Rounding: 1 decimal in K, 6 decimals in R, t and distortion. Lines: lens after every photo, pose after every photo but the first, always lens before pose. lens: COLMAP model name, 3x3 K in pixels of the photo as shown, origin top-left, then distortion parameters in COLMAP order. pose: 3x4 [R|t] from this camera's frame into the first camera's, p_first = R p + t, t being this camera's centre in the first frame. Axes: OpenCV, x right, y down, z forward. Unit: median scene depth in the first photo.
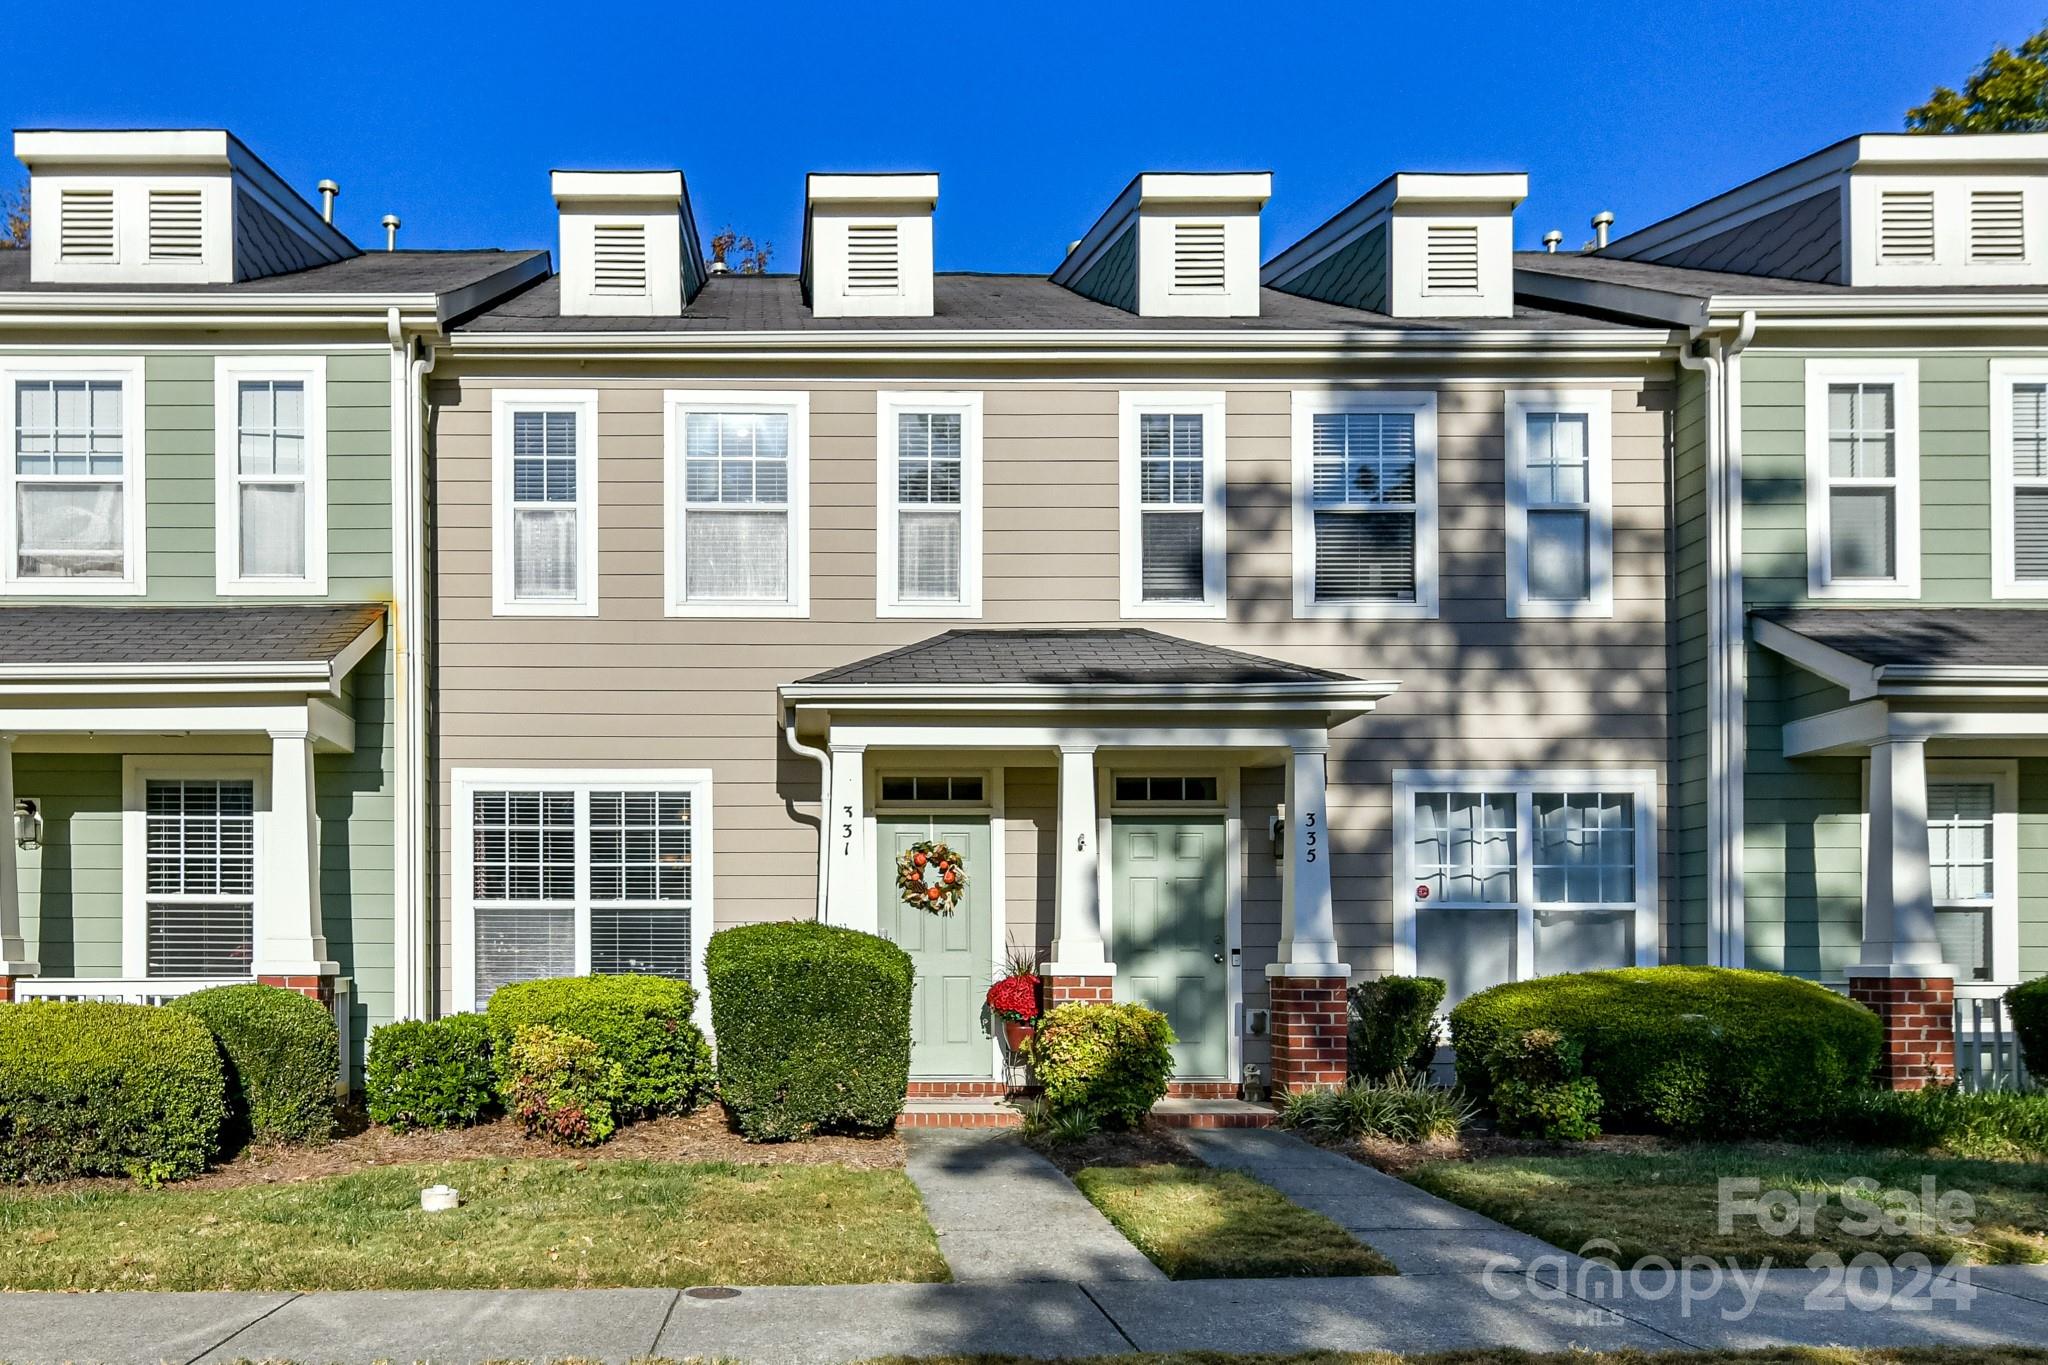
lens RADIAL K [[801.6, 0, 1020.5], [0, 801.6, 684.4], [0, 0, 1]] dist [0.002842, -0.000973]
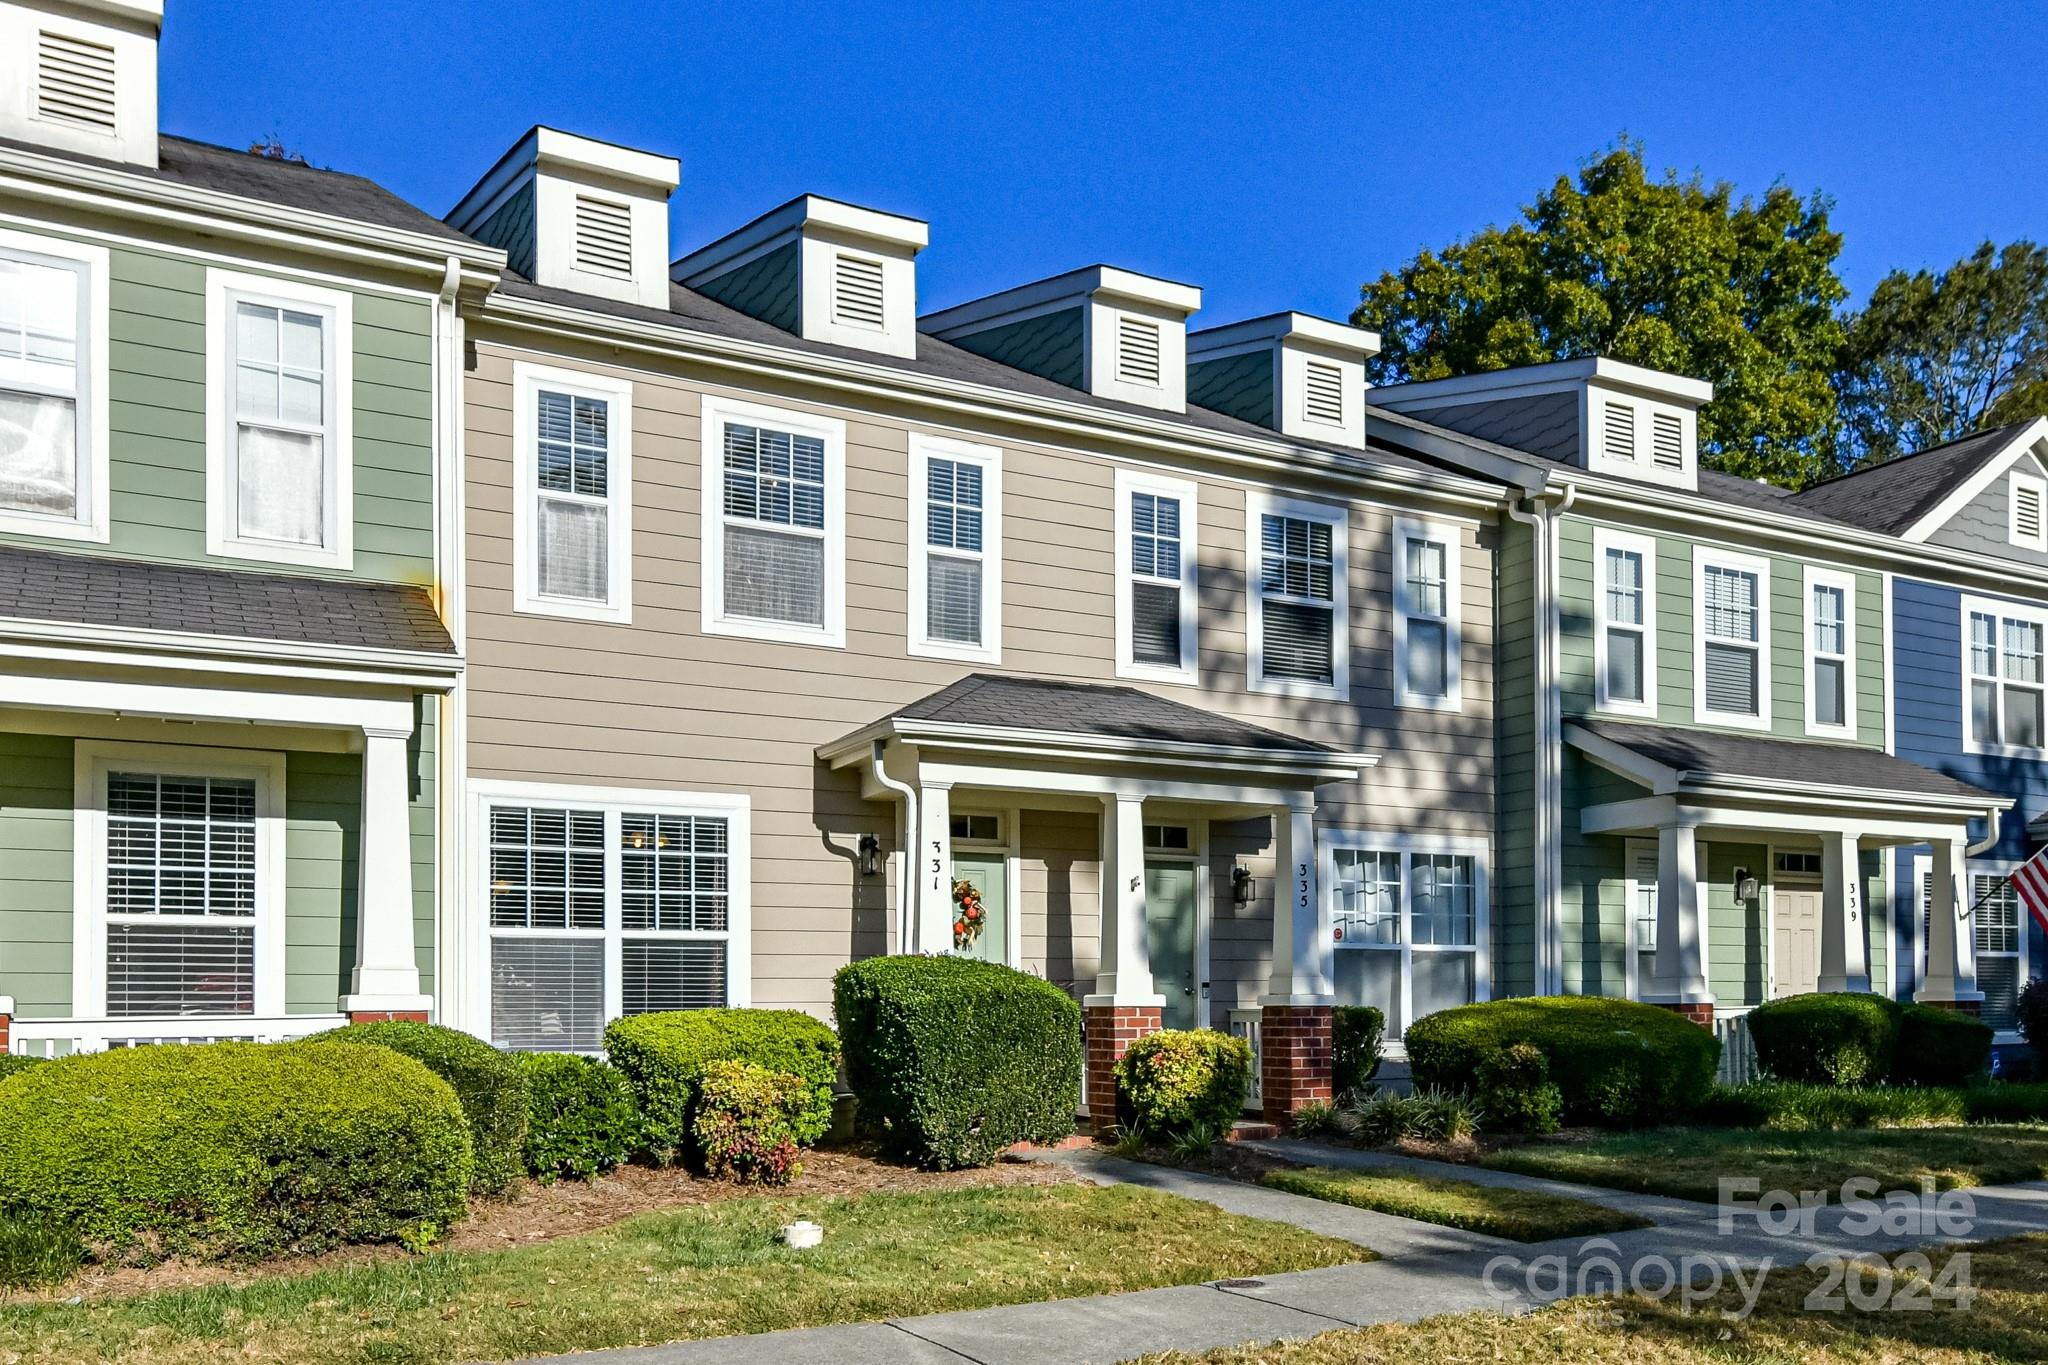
lens RADIAL K [[801.6, 0, 978.1], [0, 801.6, 703.0], [0, 0, 1]] dist [0.002842, -0.000973]
pose [[0.963720, 0.087205, 0.252266, -0.378996], [-0.082070, 0.996150, -0.030828, 0.002345], [-0.253983, 0.009006, 0.967167, -0.005280]]
